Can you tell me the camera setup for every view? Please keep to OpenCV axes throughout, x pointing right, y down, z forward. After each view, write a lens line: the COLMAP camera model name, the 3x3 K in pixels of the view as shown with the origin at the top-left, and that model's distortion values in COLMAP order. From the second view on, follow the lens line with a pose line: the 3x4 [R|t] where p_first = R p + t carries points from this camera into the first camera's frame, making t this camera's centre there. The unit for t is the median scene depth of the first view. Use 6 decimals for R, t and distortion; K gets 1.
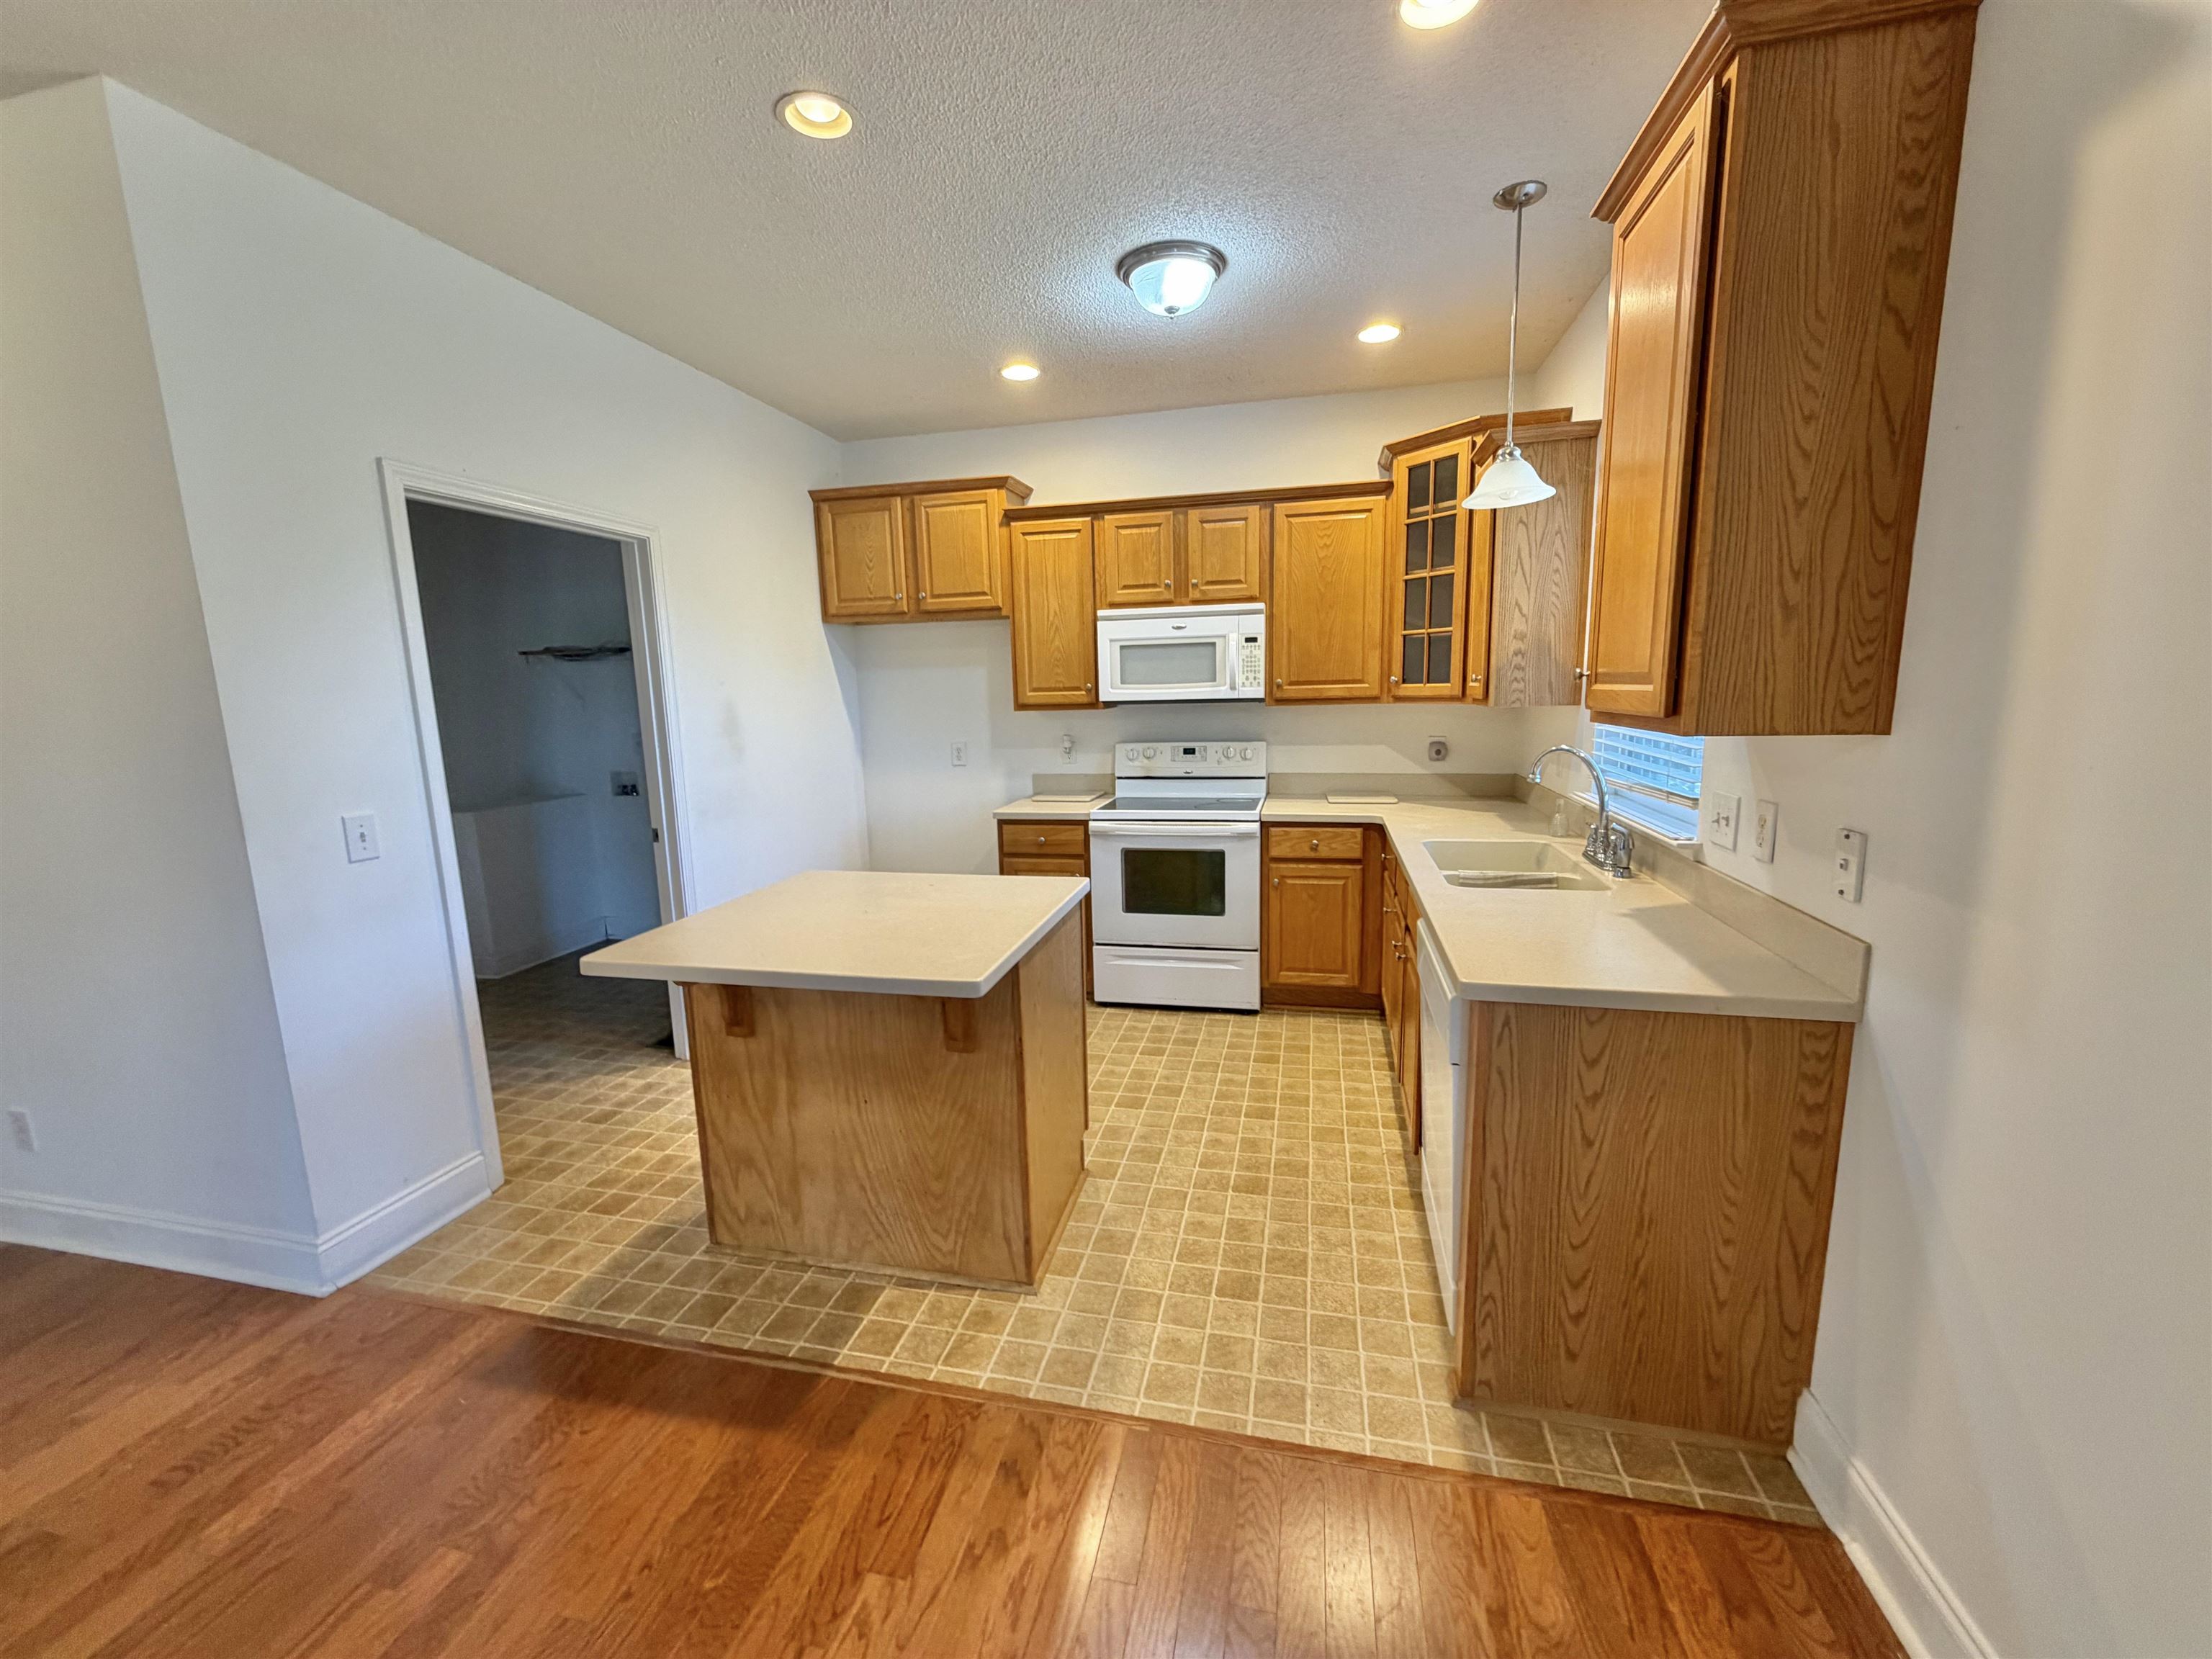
lens RADIAL K [[887.0, 0, 1104.5], [0, 887.0, 824.6], [0, 0, 1]] dist [-0.008047, 0.003052]
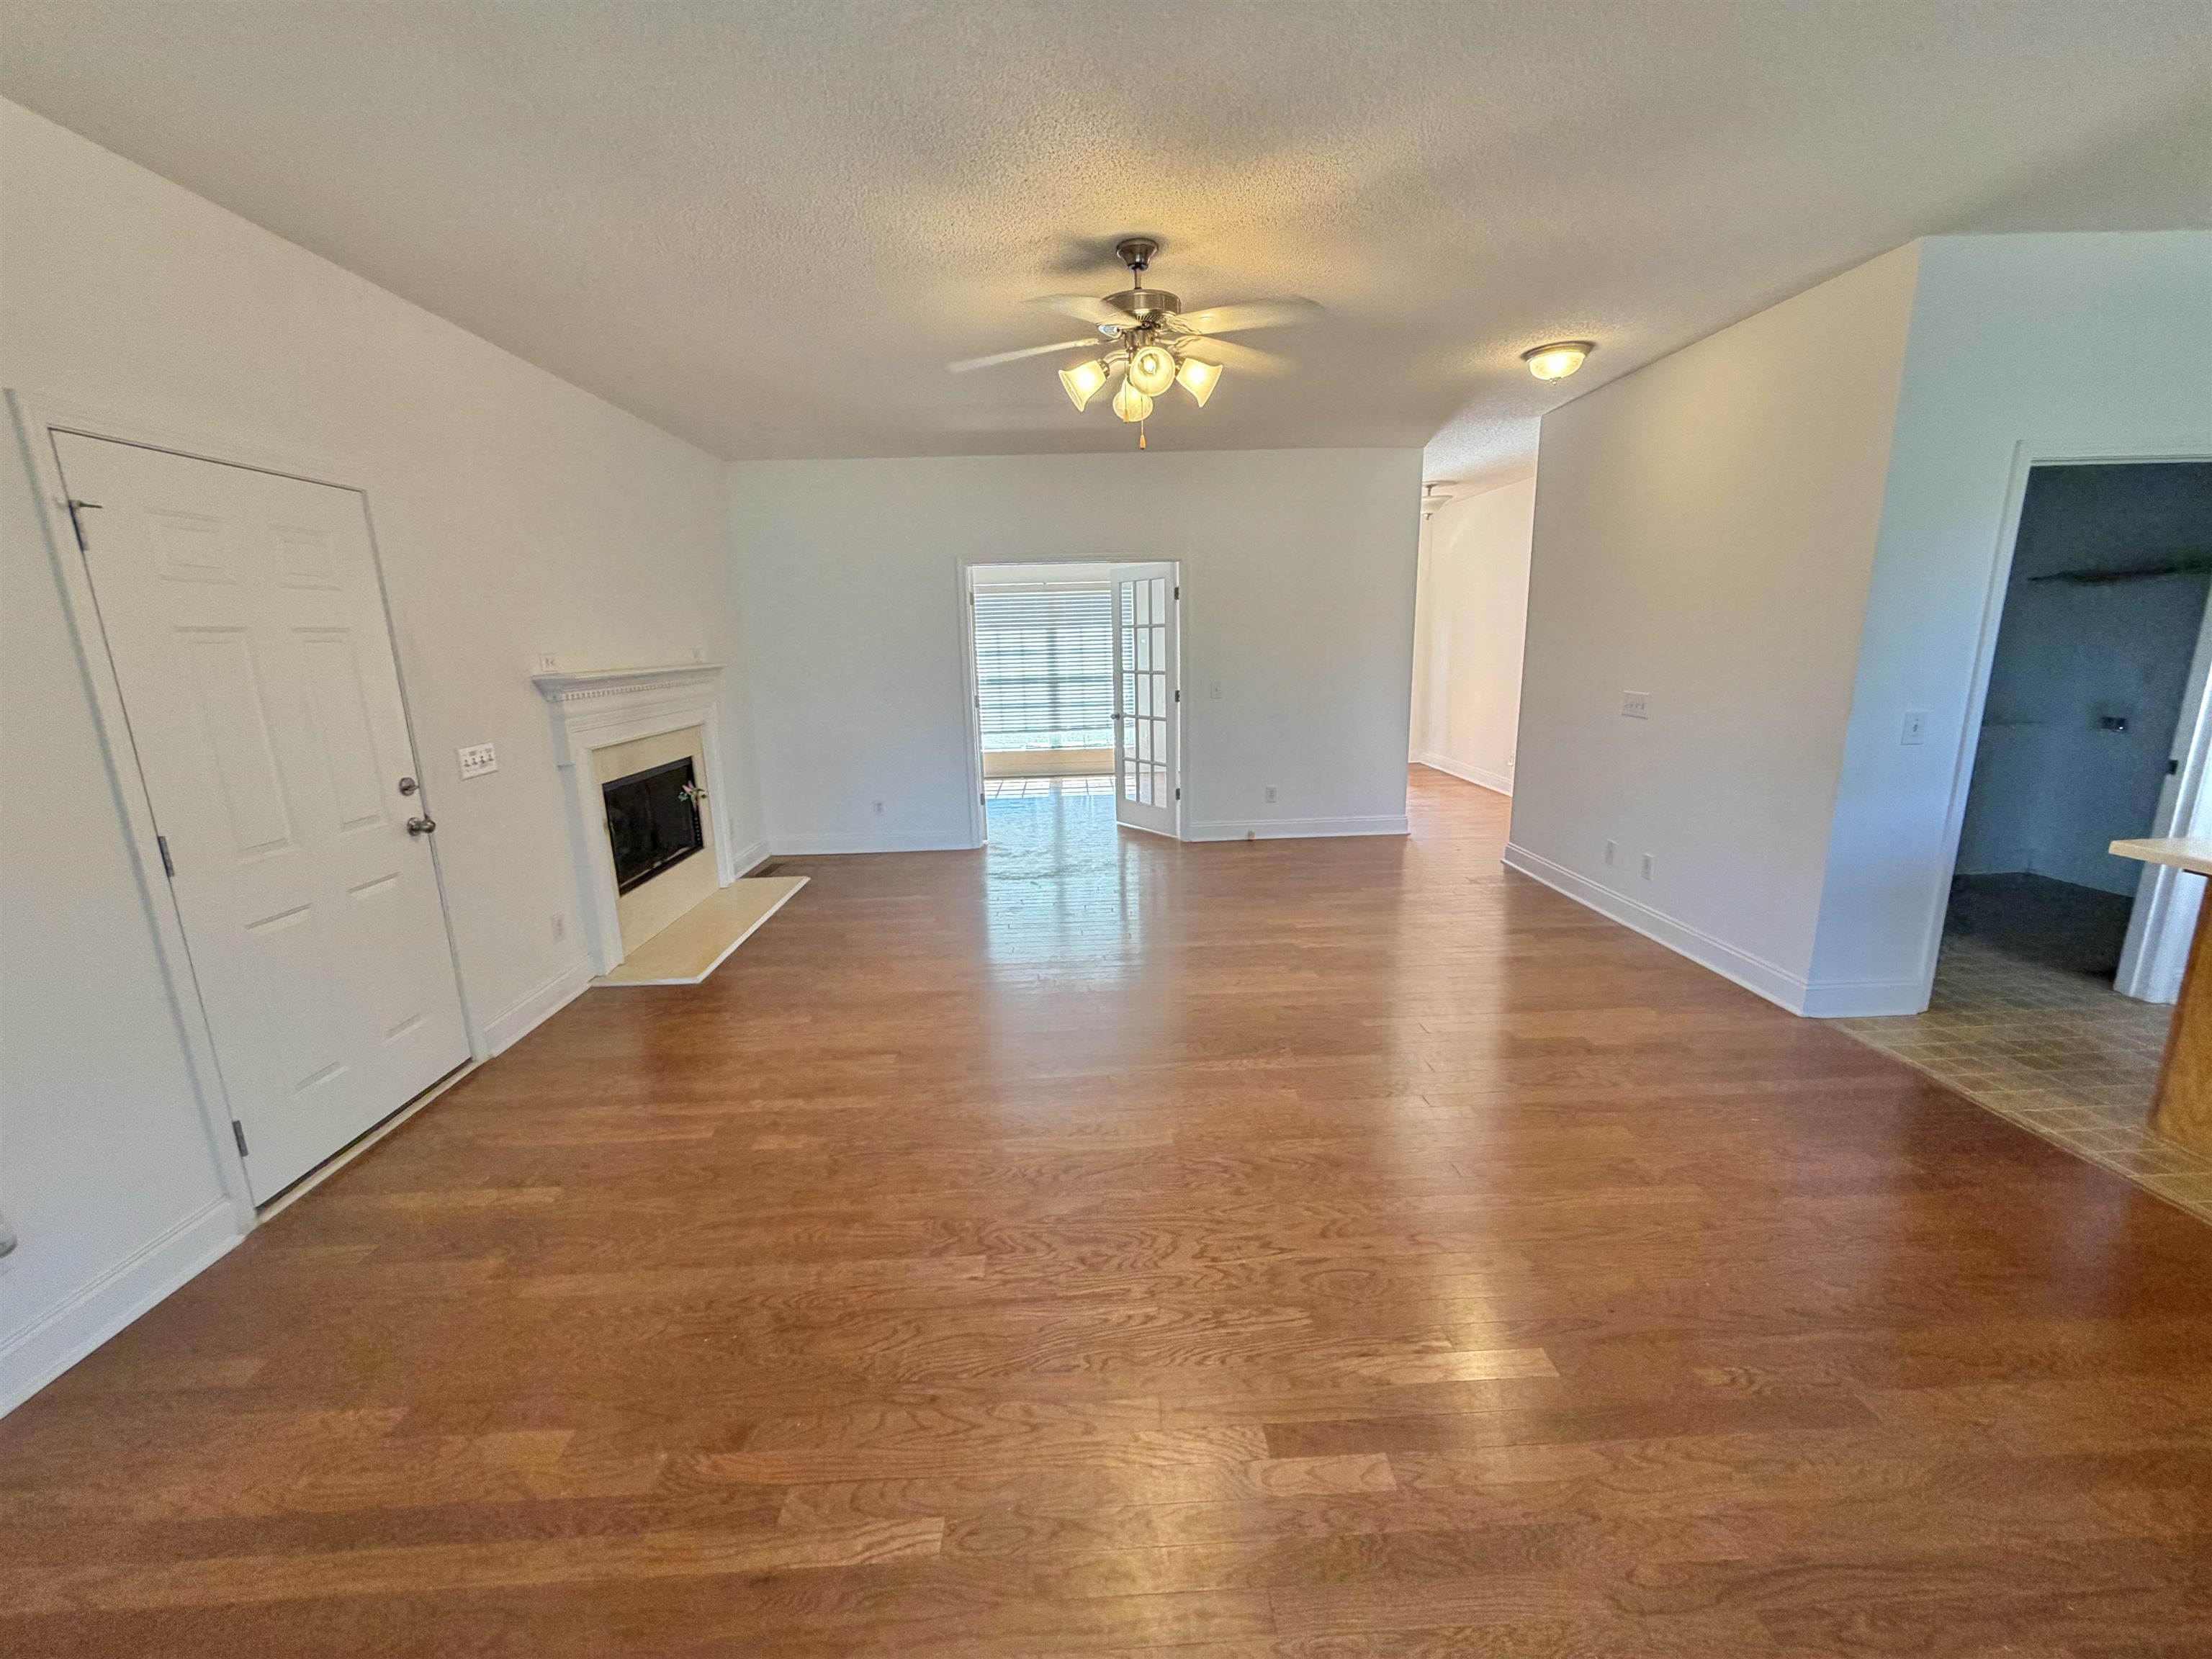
lens RADIAL K [[887.0, 0, 1104.8], [0, 887.0, 830.6], [0, 0, 1]] dist [-0.008047, 0.003052]
pose [[0.268709, 0.227221, -0.936038, 0.156062], [-0.135797, 0.971009, 0.196727, 0.070482], [0.953601, 0.074249, 0.291775, -0.597249]]
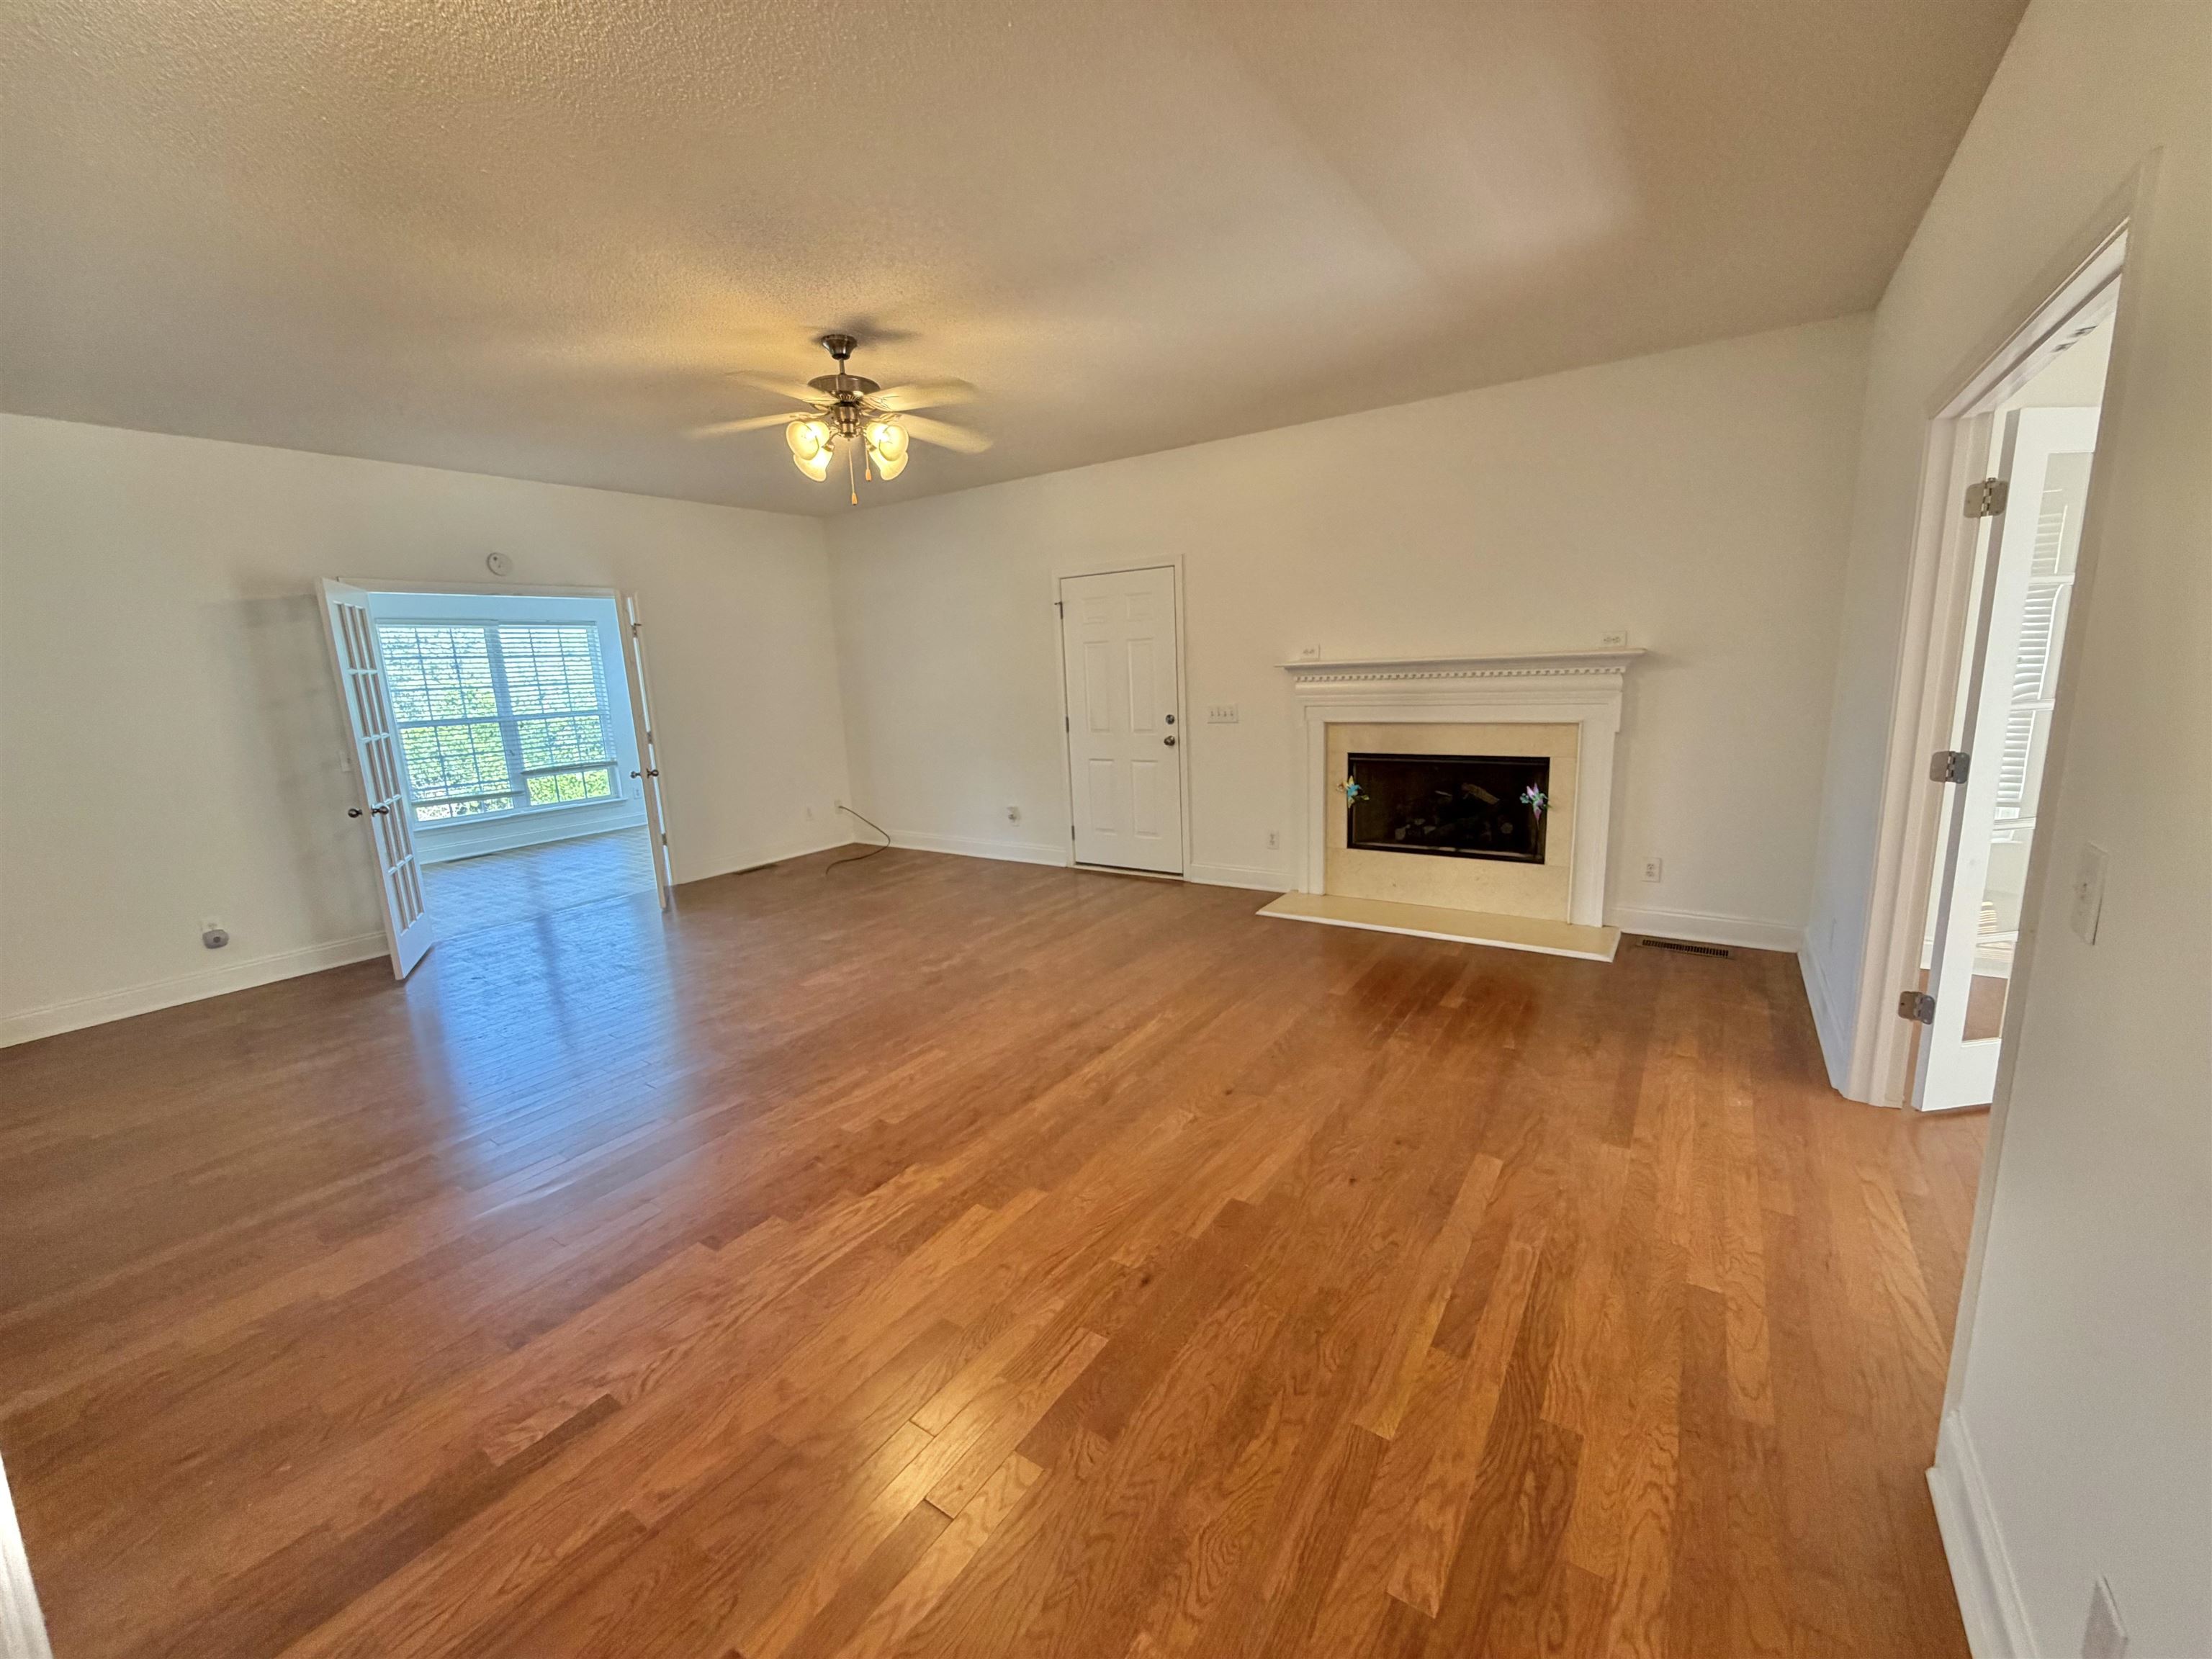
lens RADIAL K [[887.0, 0, 1106.4], [0, 887.0, 835.1], [0, 0, 1]] dist [-0.008047, 0.003052]
pose [[-0.929201, 0.000305, 0.369575, -1.918147], [0.129625, 0.936741, 0.325137, -0.110452], [-0.346096, 0.350024, -0.870460, 1.002484]]
